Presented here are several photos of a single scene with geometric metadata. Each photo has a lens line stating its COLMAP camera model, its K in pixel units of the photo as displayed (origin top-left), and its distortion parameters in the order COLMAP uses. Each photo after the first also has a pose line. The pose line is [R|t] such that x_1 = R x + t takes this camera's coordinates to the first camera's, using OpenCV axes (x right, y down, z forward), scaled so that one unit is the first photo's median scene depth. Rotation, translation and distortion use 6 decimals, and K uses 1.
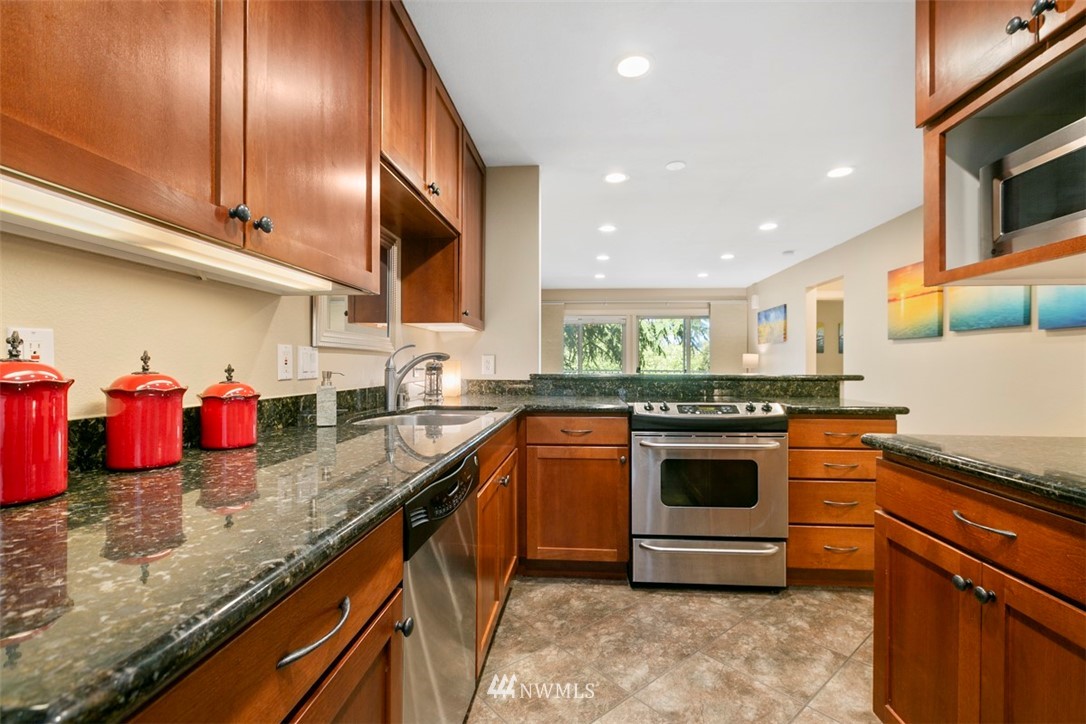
lens RADIAL K [[494.2, 0, 548.5], [0, 494.2, 366.1], [0, 0, 1]] dist [-0.006237, -0.000581]
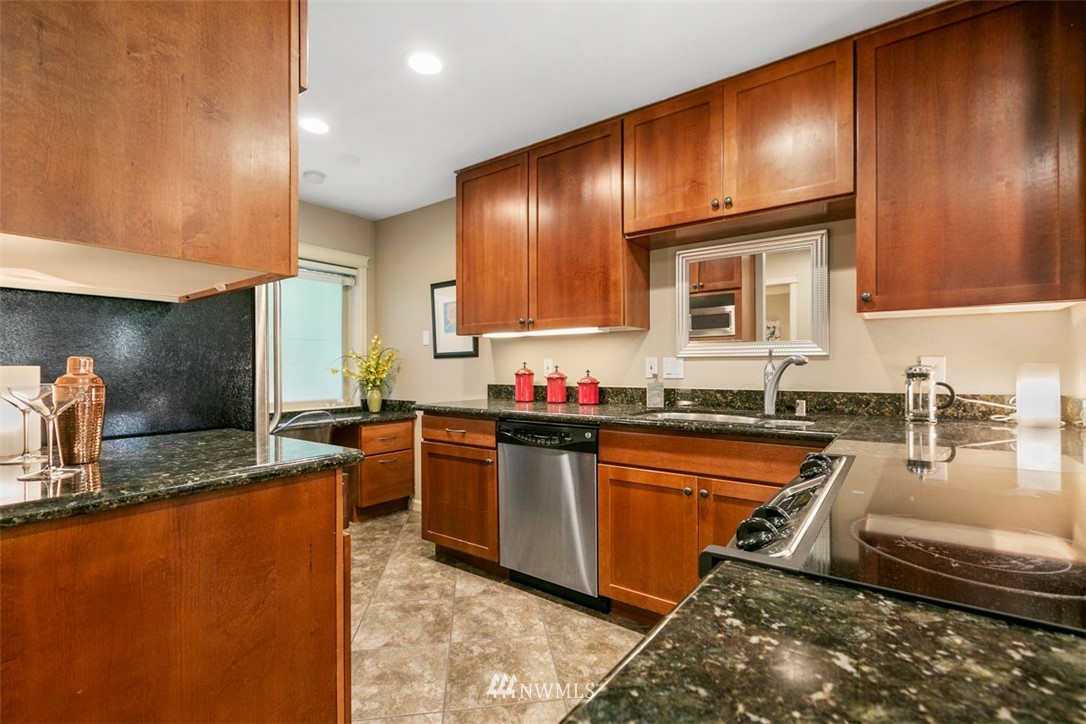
lens RADIAL K [[494.2, 0, 530.0], [0, 494.2, 367.9], [0, 0, 1]] dist [-0.006237, -0.000581]
pose [[-0.571734, 0.002309, -0.820436, 0.736045], [-0.000174, 0.999996, 0.002936, -0.008298], [0.820439, 0.001821, -0.571731, 1.083530]]
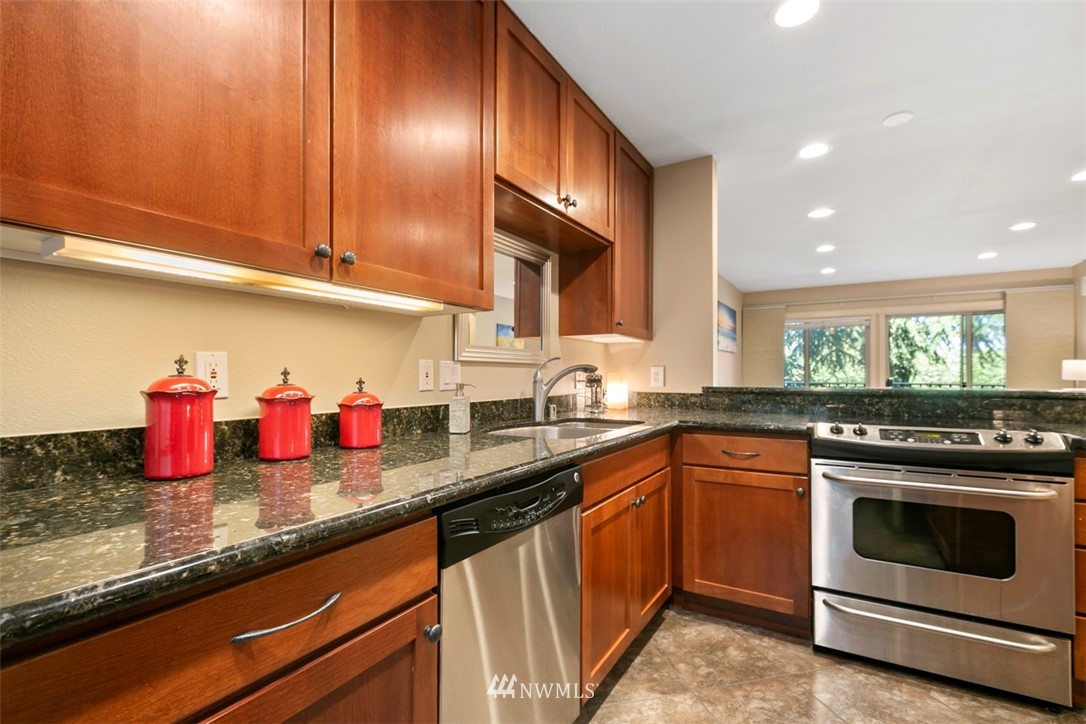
lens RADIAL K [[494.2, 0, 536.2], [0, 494.2, 375.4], [0, 0, 1]] dist [-0.006237, -0.000581]
pose [[0.886000, -0.002682, -0.463678, 0.146078], [0.001034, 0.999992, -0.003808, -0.002079], [0.463684, 0.002894, 0.885996, 0.071408]]
